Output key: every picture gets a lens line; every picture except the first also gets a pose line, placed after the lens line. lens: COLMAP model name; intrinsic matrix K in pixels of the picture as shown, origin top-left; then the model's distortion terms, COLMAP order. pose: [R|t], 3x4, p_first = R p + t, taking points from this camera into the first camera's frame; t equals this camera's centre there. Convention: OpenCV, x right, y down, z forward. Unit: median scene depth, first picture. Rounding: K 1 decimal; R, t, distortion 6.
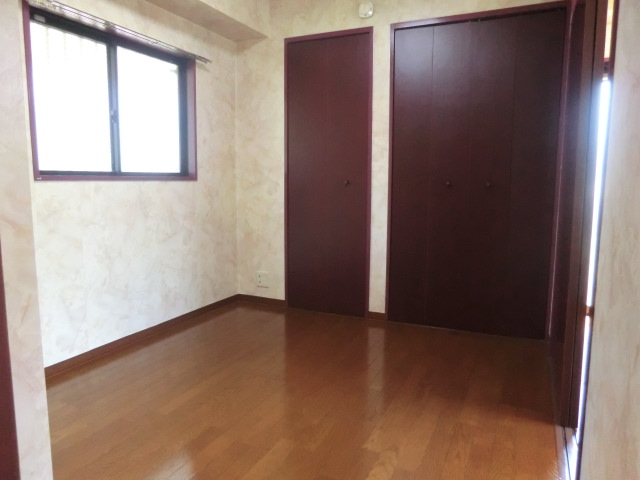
lens RADIAL K [[458.4, 0, 316.1], [0, 458.4, 240.4], [0, 0, 1]] dist [-0.095547, 0.089170]
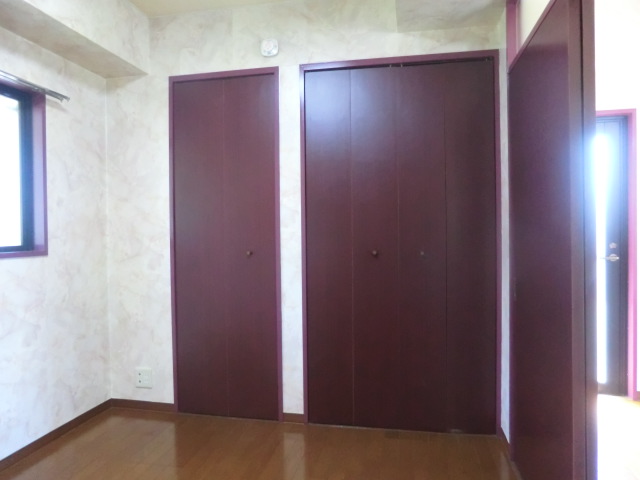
lens RADIAL K [[458.4, 0, 316.1], [0, 458.4, 240.4], [0, 0, 1]] dist [-0.095547, 0.089170]
pose [[0.972646, -0.019605, 0.231465, -0.006001], [0.045874, 0.993020, -0.108658, -0.056274], [-0.227719, 0.116304, 0.966756, 0.194696]]
